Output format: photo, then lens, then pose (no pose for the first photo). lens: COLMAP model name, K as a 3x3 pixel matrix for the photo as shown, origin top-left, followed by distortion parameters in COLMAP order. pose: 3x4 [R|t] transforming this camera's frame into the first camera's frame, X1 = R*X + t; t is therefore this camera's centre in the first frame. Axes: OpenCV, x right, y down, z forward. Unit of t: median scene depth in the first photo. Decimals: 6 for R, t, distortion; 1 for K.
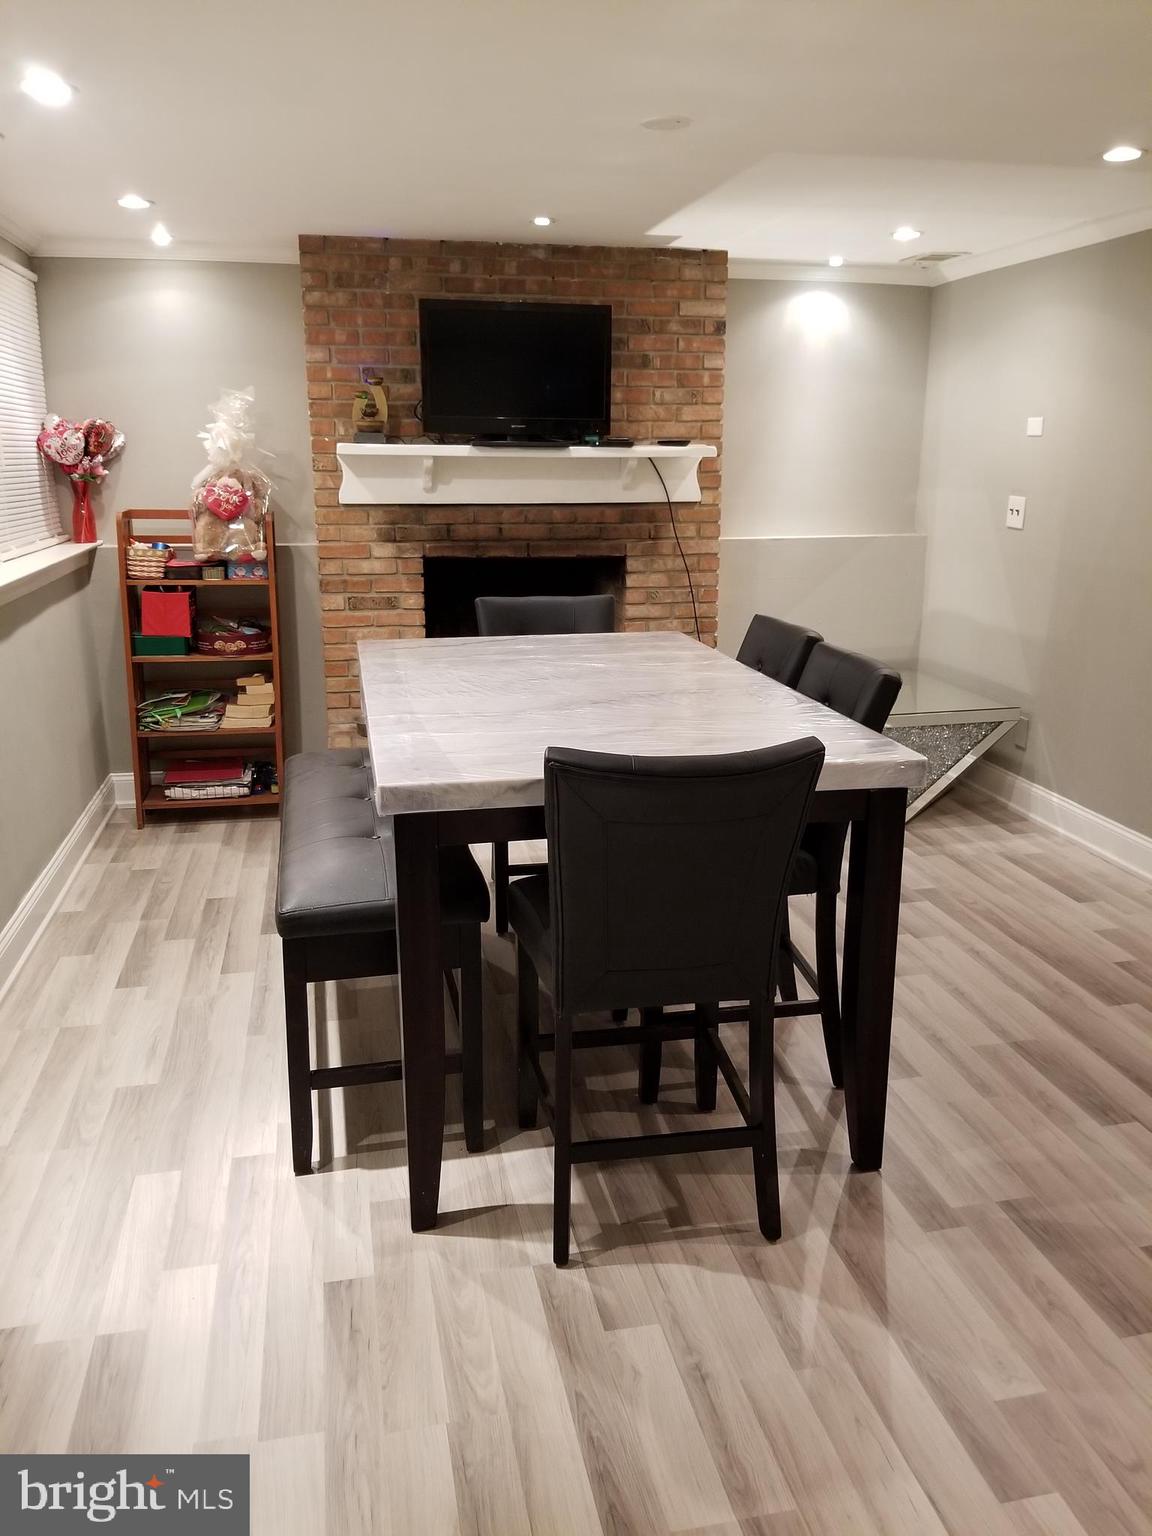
lens RADIAL K [[1203.7, 0, 607.4], [0, 1203.7, 756.0], [0, 0, 1]] dist [0.083740, -0.143693]
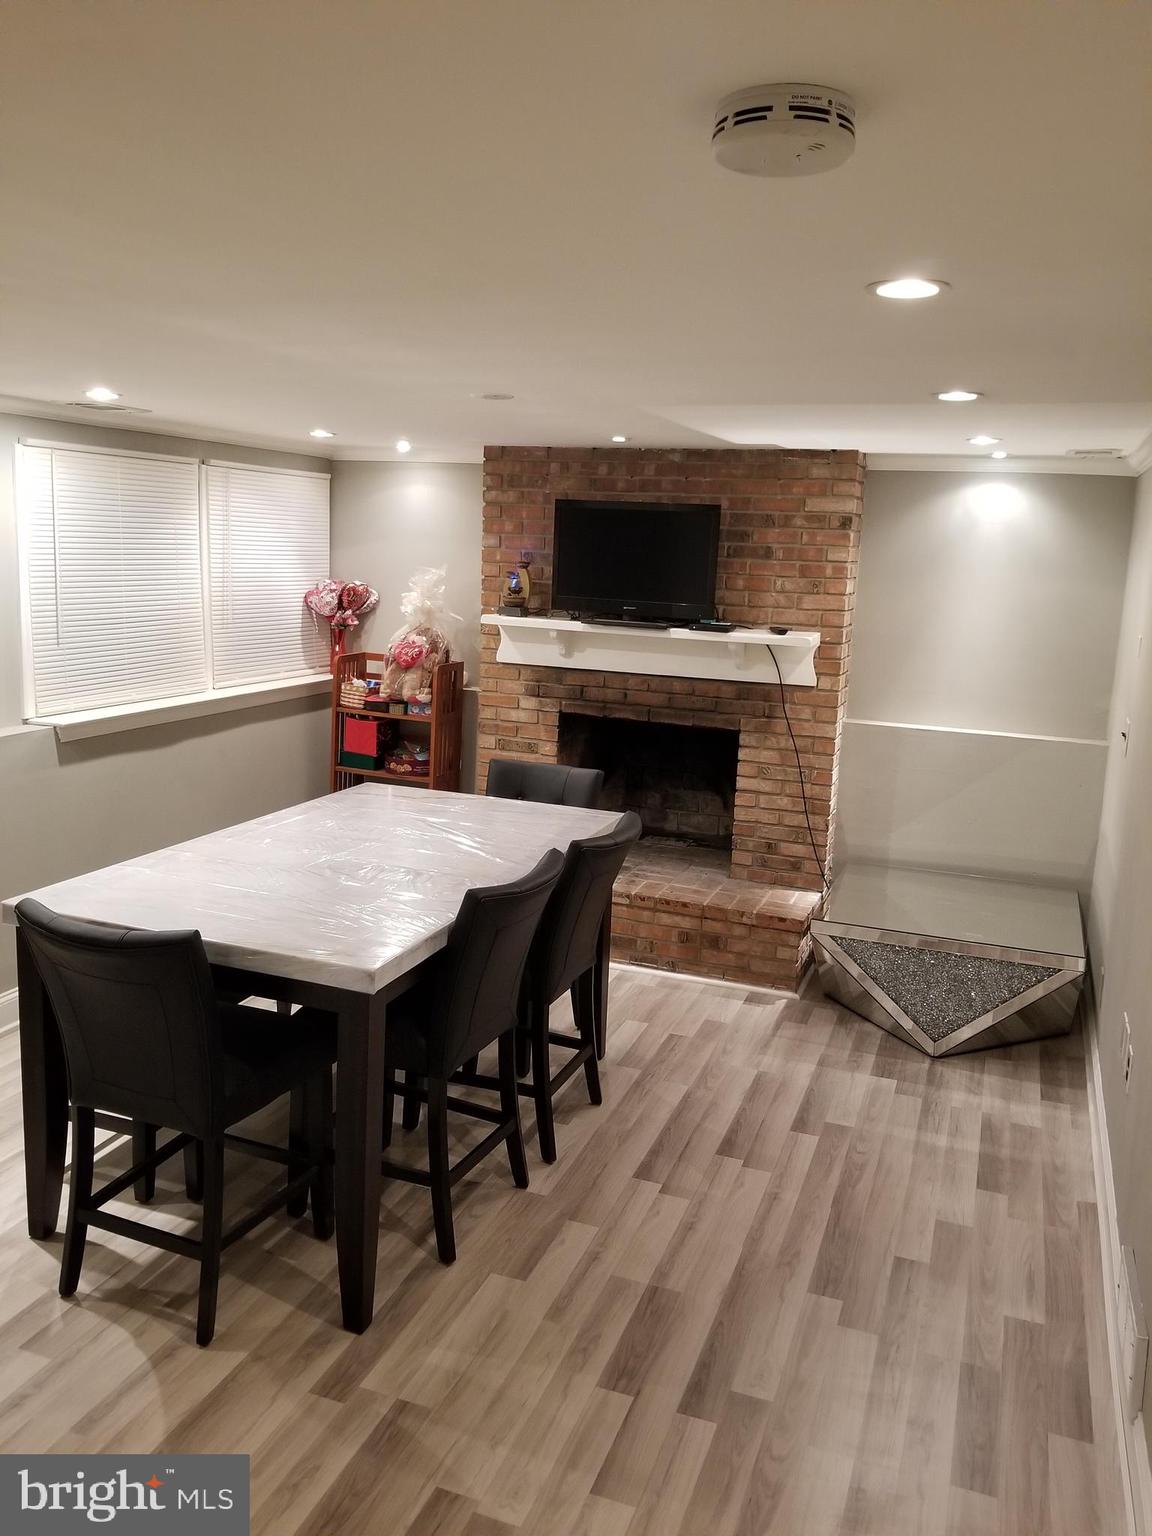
lens RADIAL K [[1203.7, 0, 584.0], [0, 1203.7, 747.1], [0, 0, 1]] dist [0.083740, -0.143693]
pose [[0.841140, 0.124870, -0.526204, 0.492278], [-0.171043, 0.984459, -0.039799, -0.095237], [0.513057, 0.123480, 0.849426, 0.052755]]
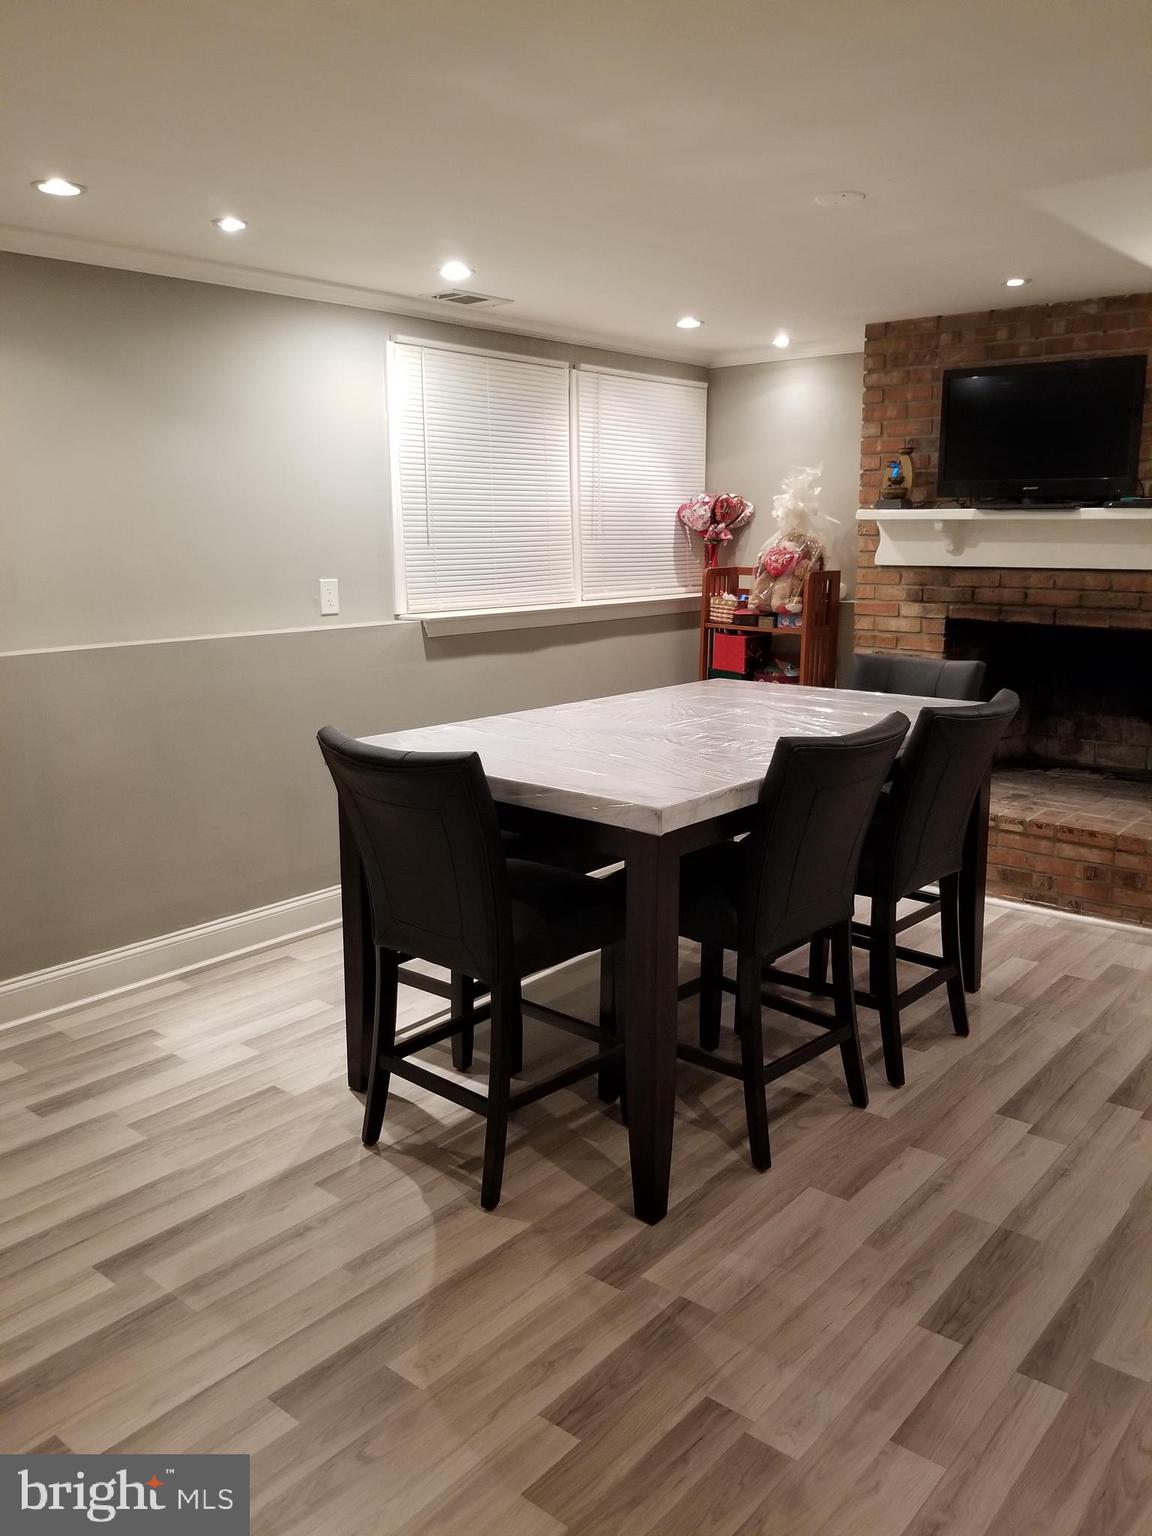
lens RADIAL K [[1203.7, 0, 594.8], [0, 1203.7, 743.3], [0, 0, 1]] dist [0.083740, -0.143693]
pose [[0.615426, 0.138810, -0.775875, 0.491594], [-0.189752, 0.981511, 0.025088, -0.033007], [0.765013, 0.131784, 0.630387, 0.155485]]
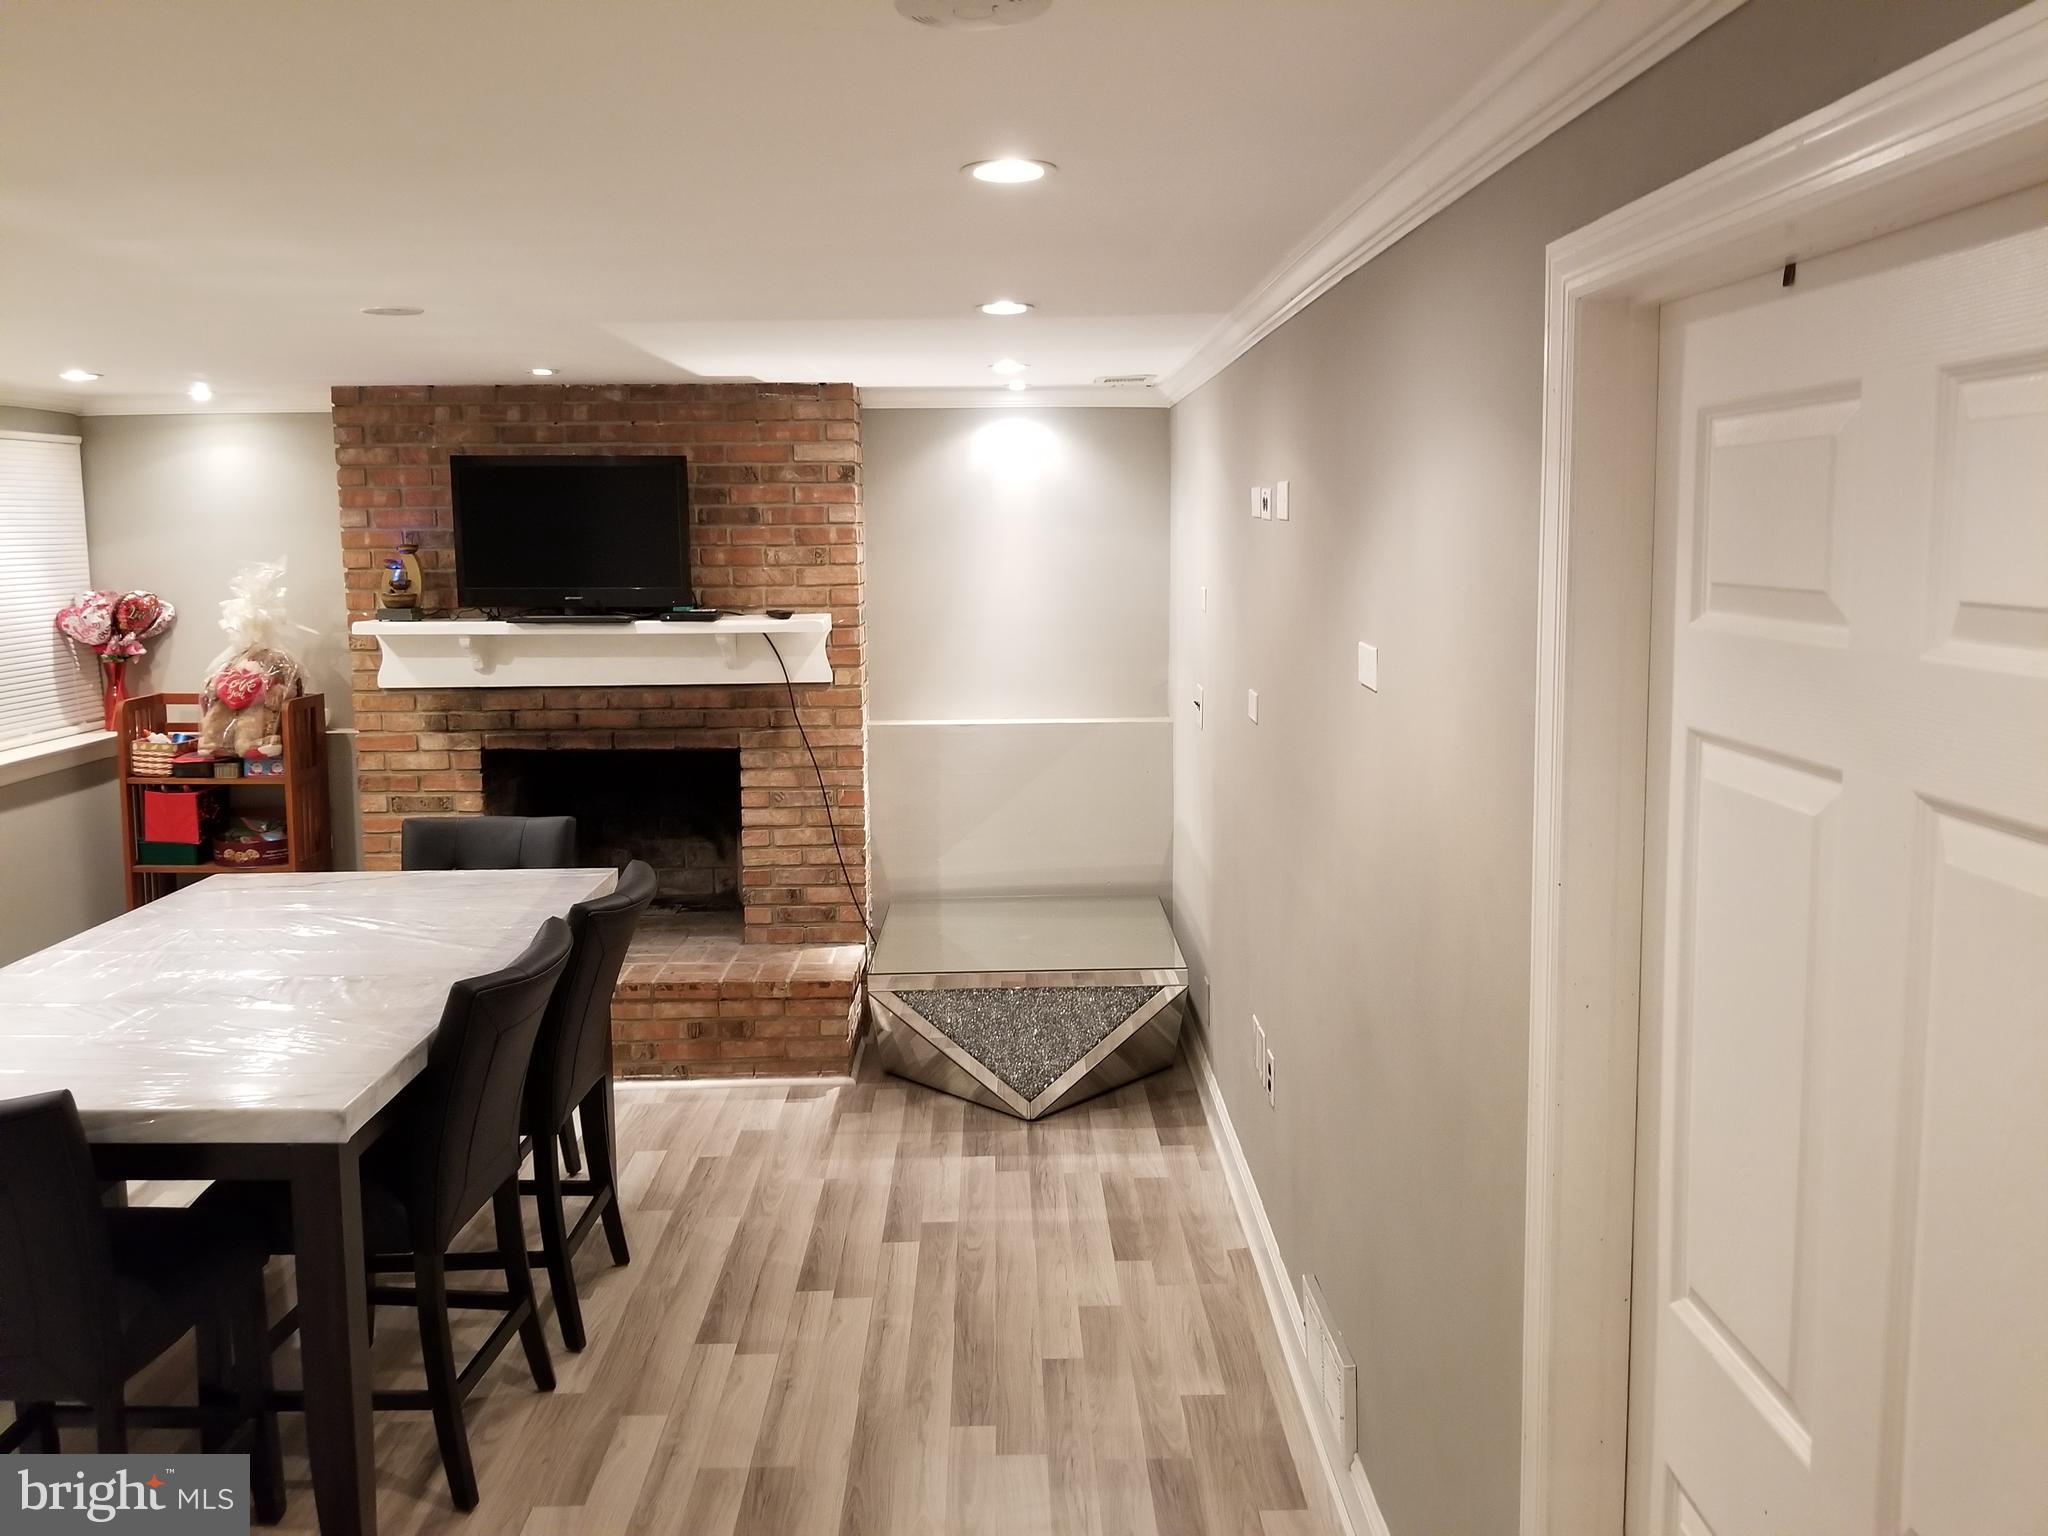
lens RADIAL K [[1604.9, 0, 1012.7], [0, 1604.9, 734.3], [0, 0, 1]] dist [0.083740, -0.143693]
pose [[0.977259, 0.015198, -0.211502, 0.453322], [-0.039470, 0.993034, -0.111018, -0.070657], [0.208341, 0.116842, 0.971052, 0.007034]]
